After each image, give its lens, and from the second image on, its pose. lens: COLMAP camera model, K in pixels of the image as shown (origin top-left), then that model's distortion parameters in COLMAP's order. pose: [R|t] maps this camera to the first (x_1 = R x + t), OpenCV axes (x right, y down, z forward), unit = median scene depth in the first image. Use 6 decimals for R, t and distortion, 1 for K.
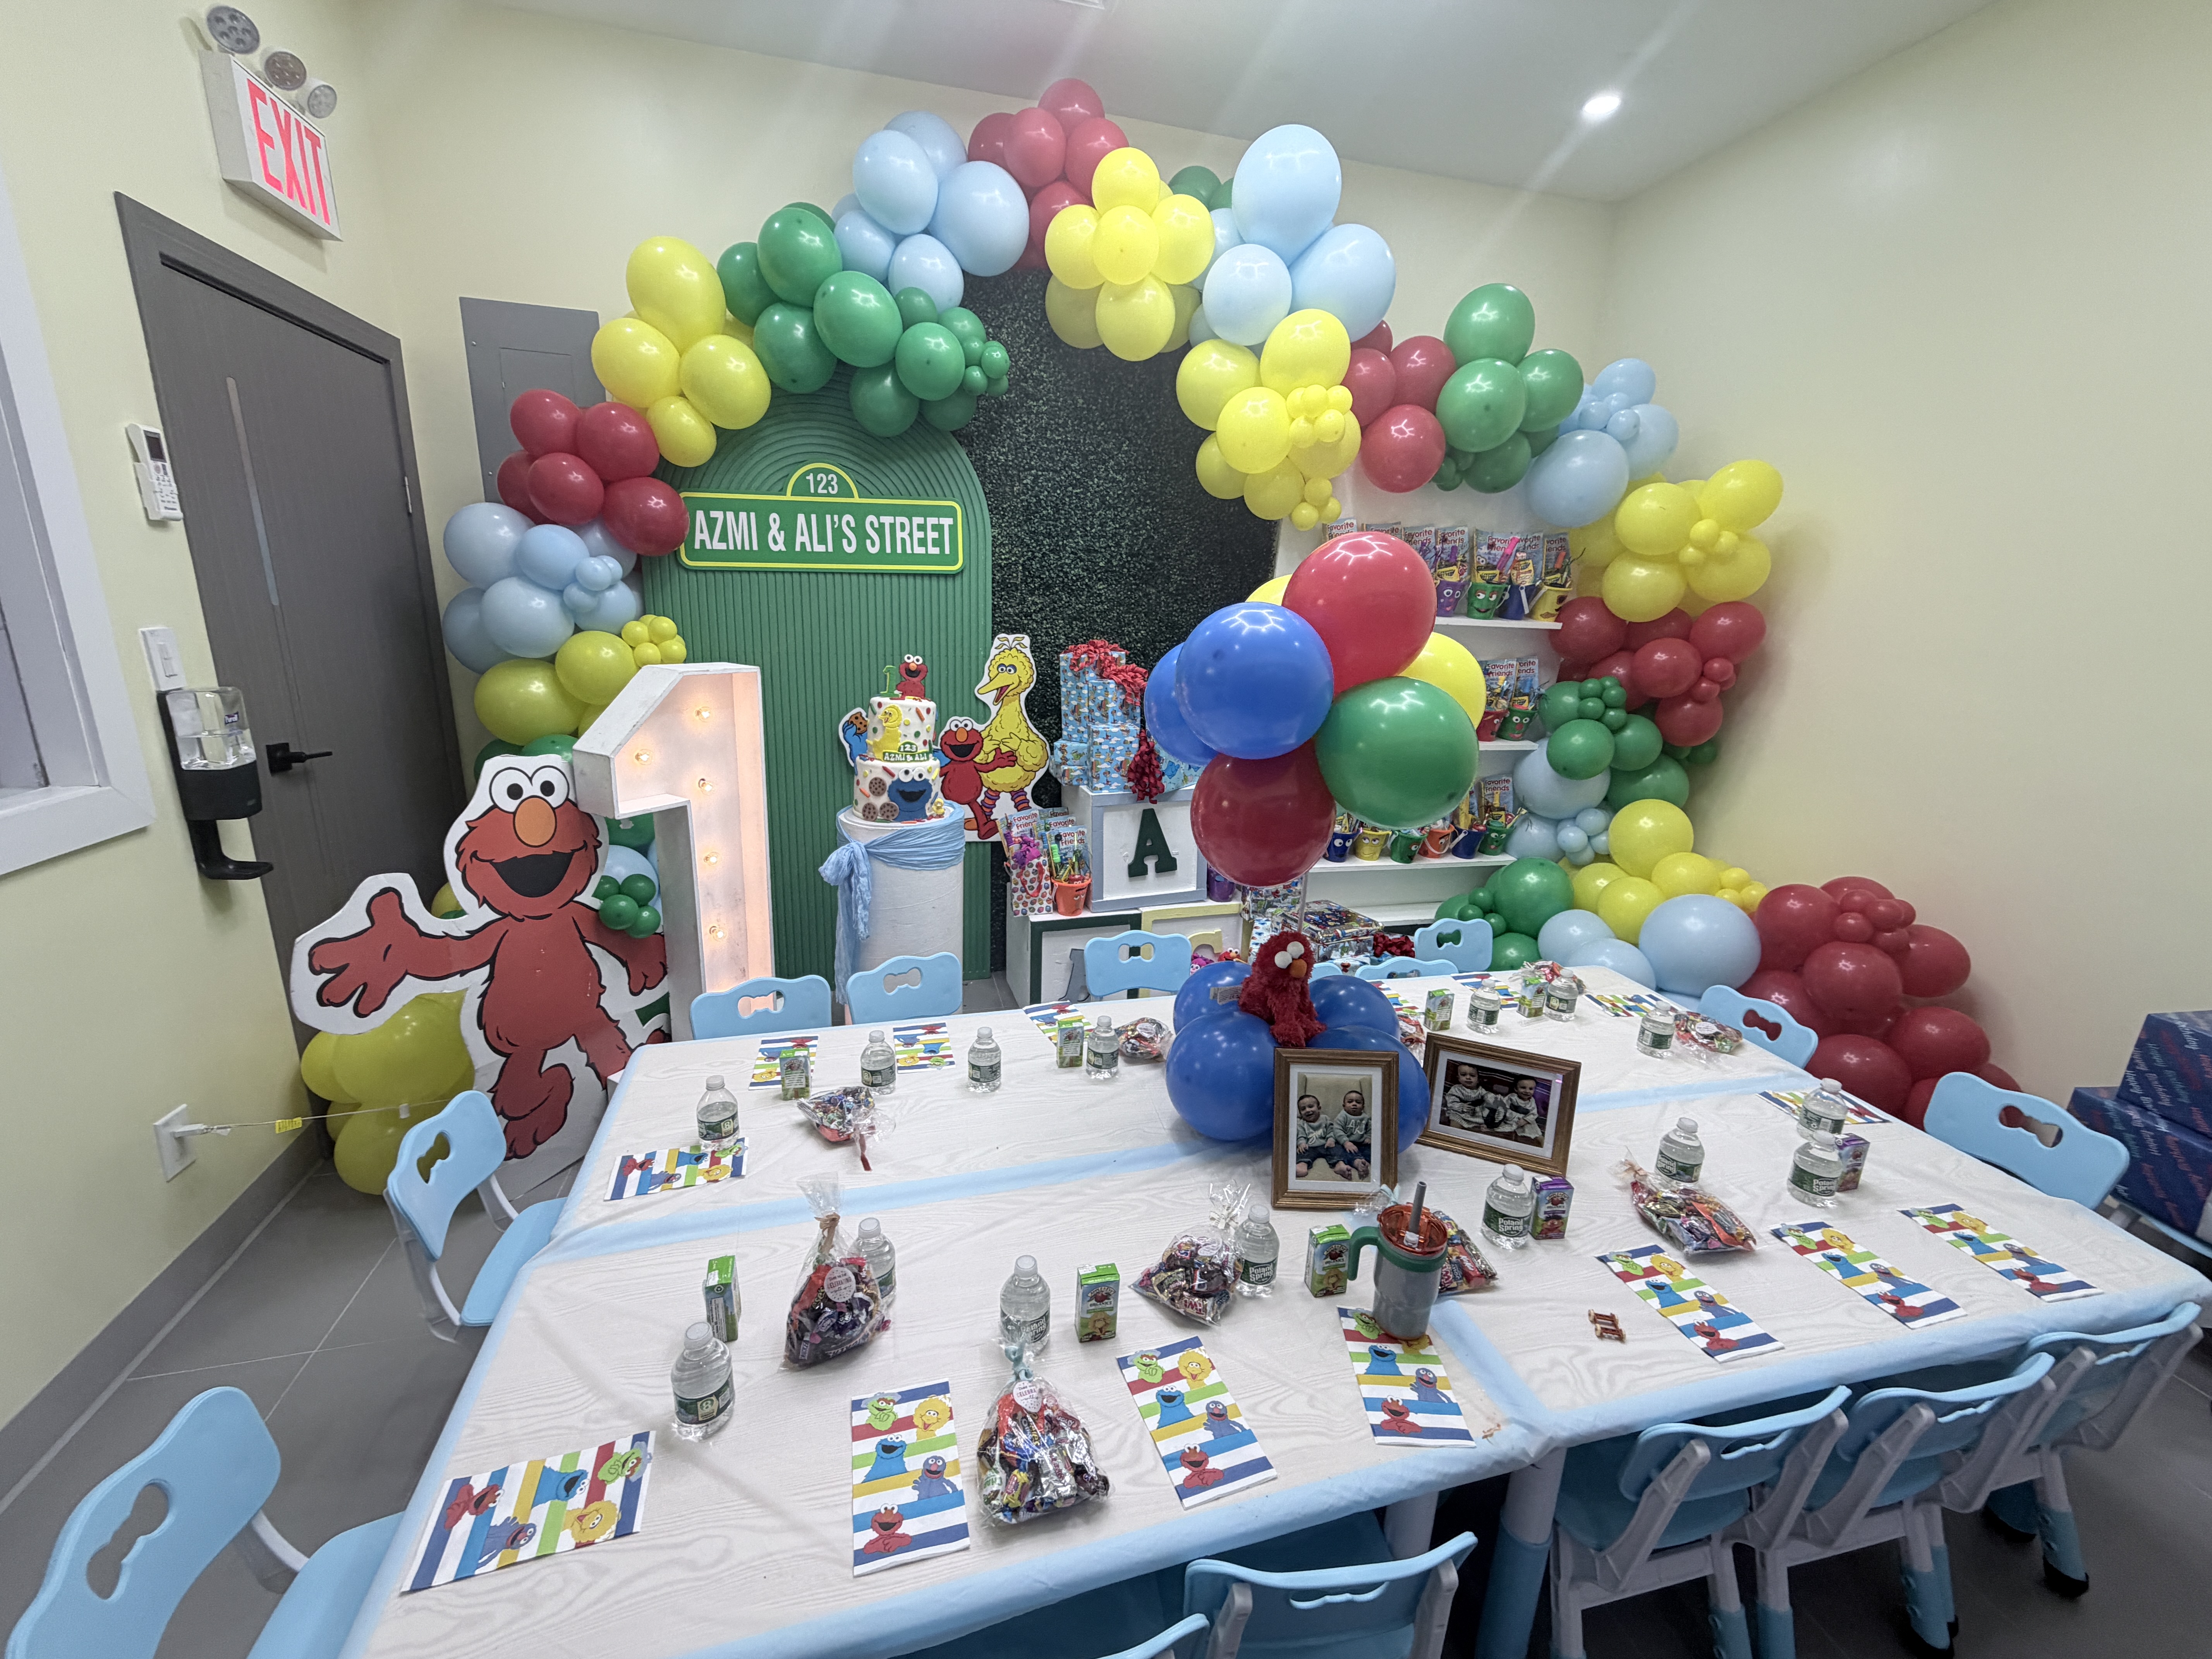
lens RADIAL K [[889.3, 0, 1106.0], [0, 889.3, 829.5], [0, 0, 1]] dist [0.002133, -0.000025]
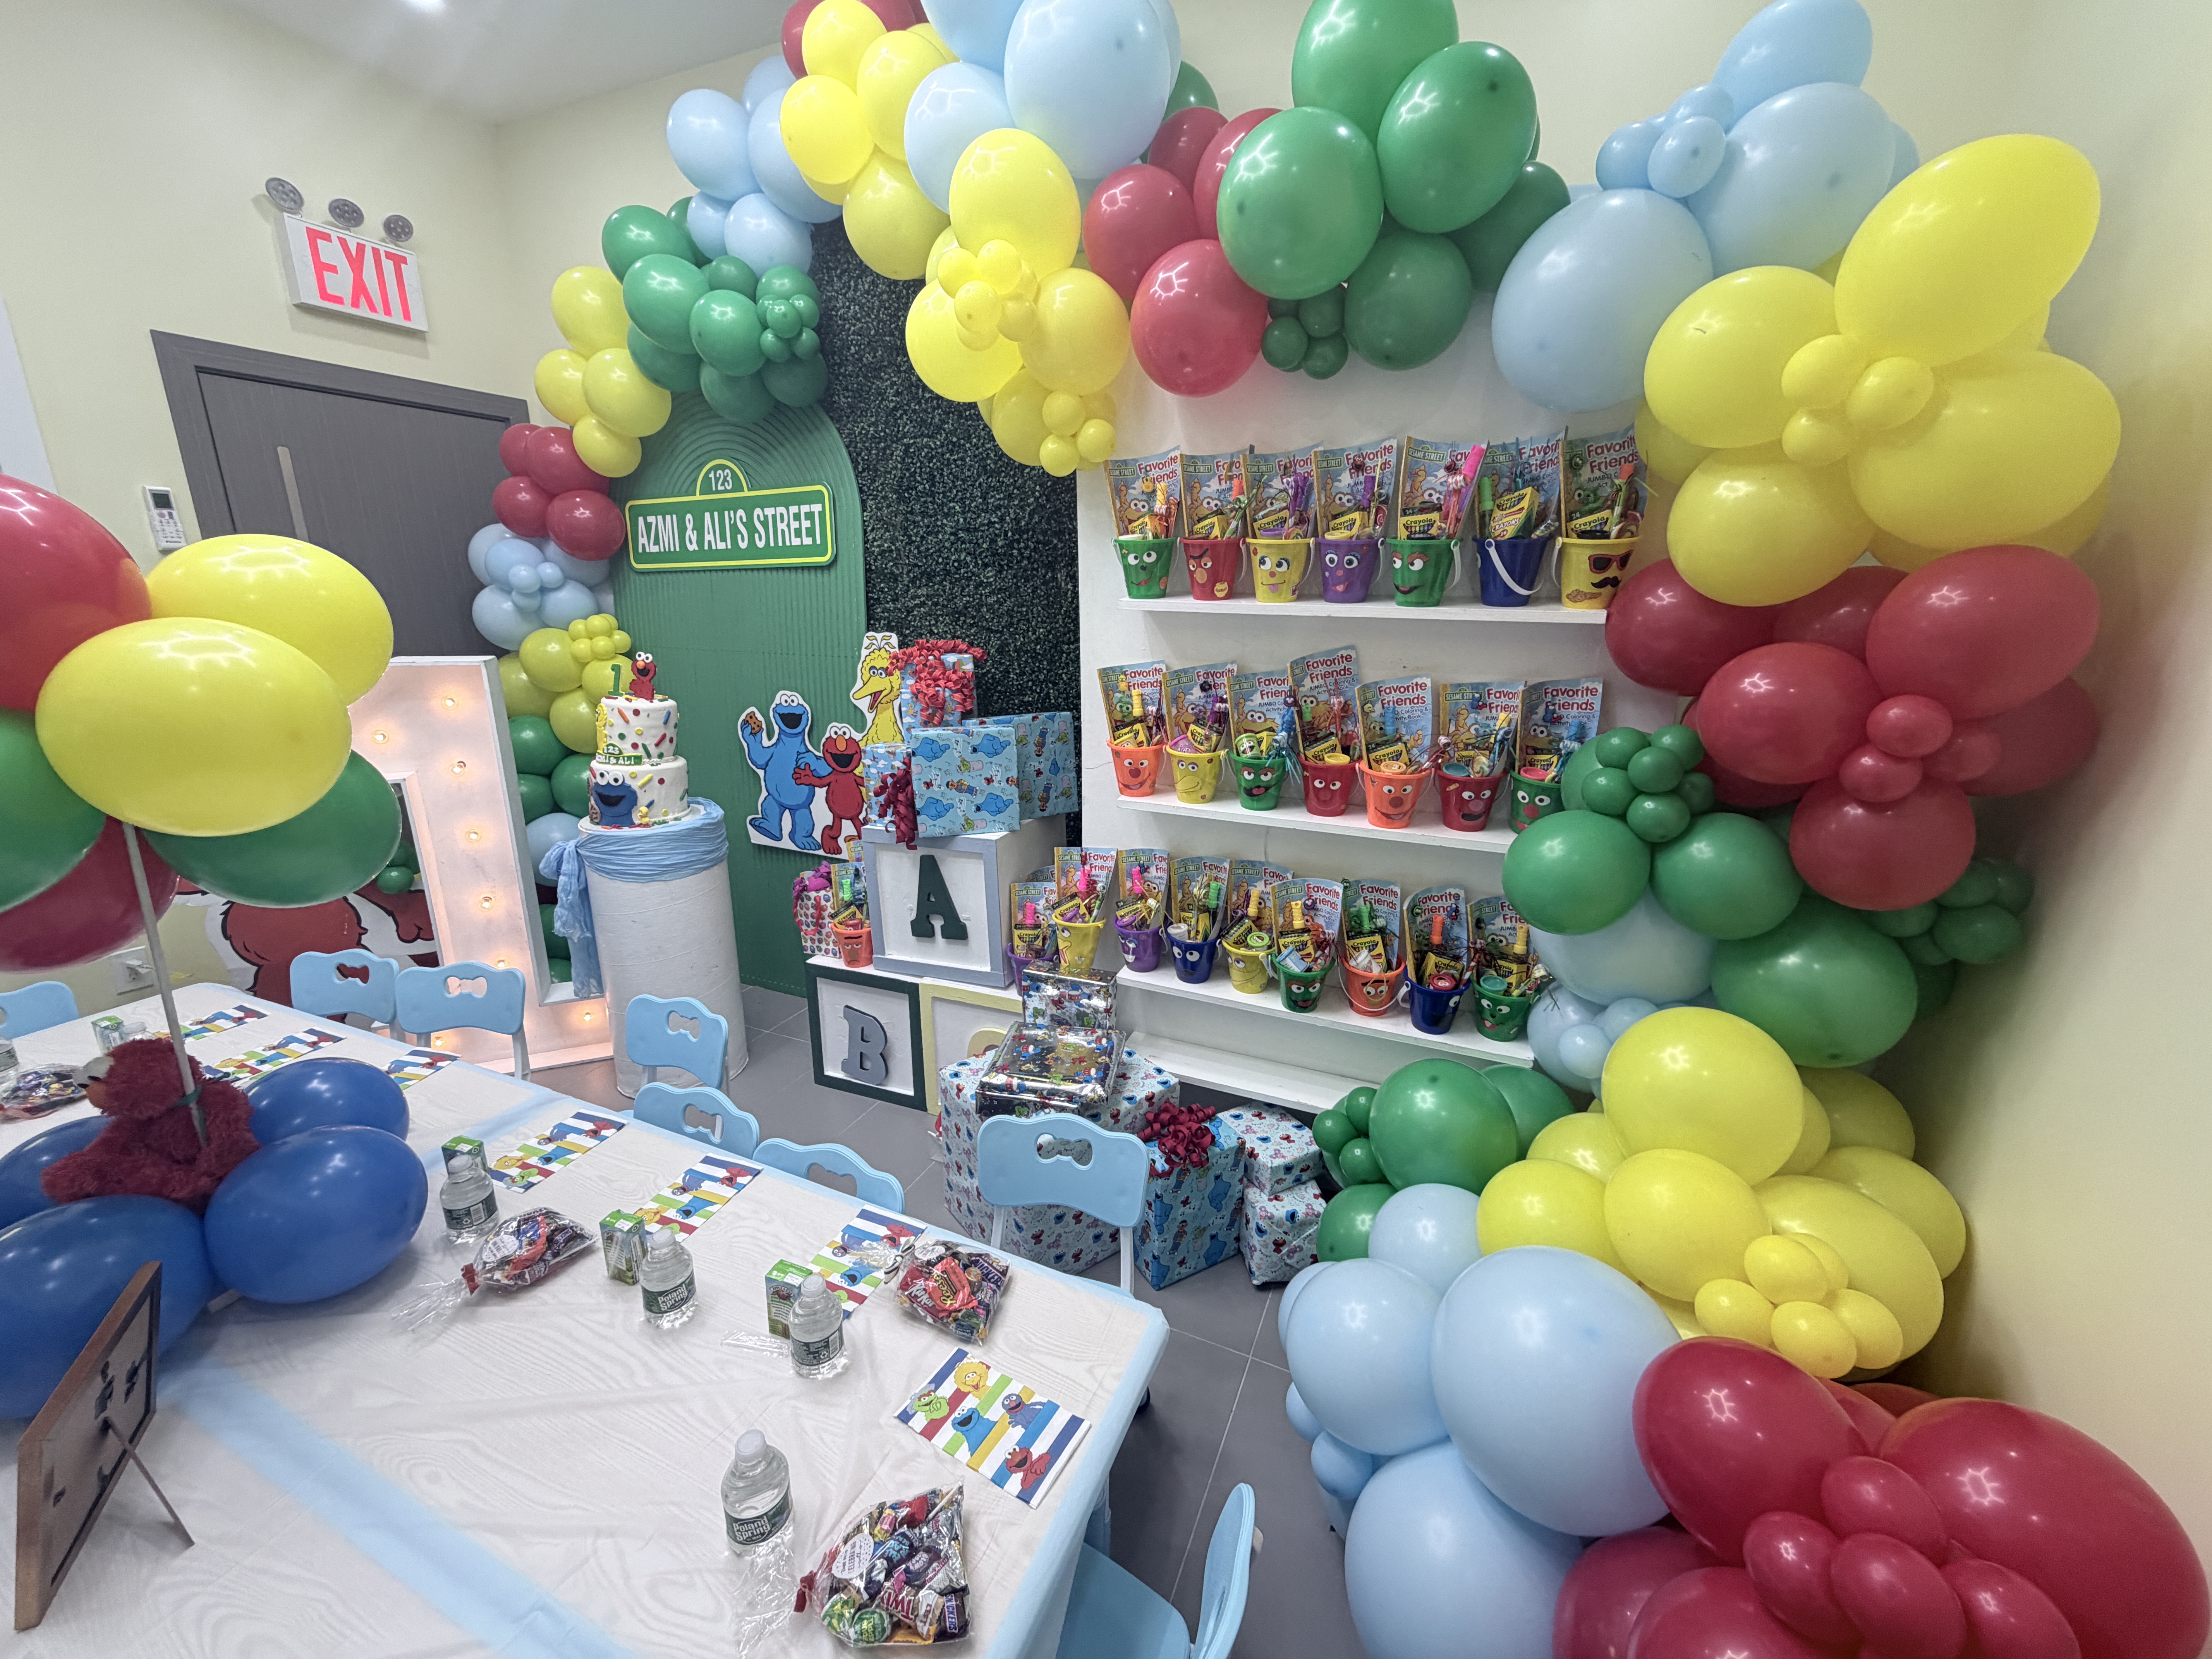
lens RADIAL K [[889.3, 0, 1106.0], [0, 889.3, 829.5], [0, 0, 1]] dist [0.002133, -0.000025]
pose [[0.778128, 0.137051, -0.612972, 0.653548], [-0.140096, 0.989190, 0.043326, -0.102404], [0.612283, 0.052162, 0.788916, 0.481822]]
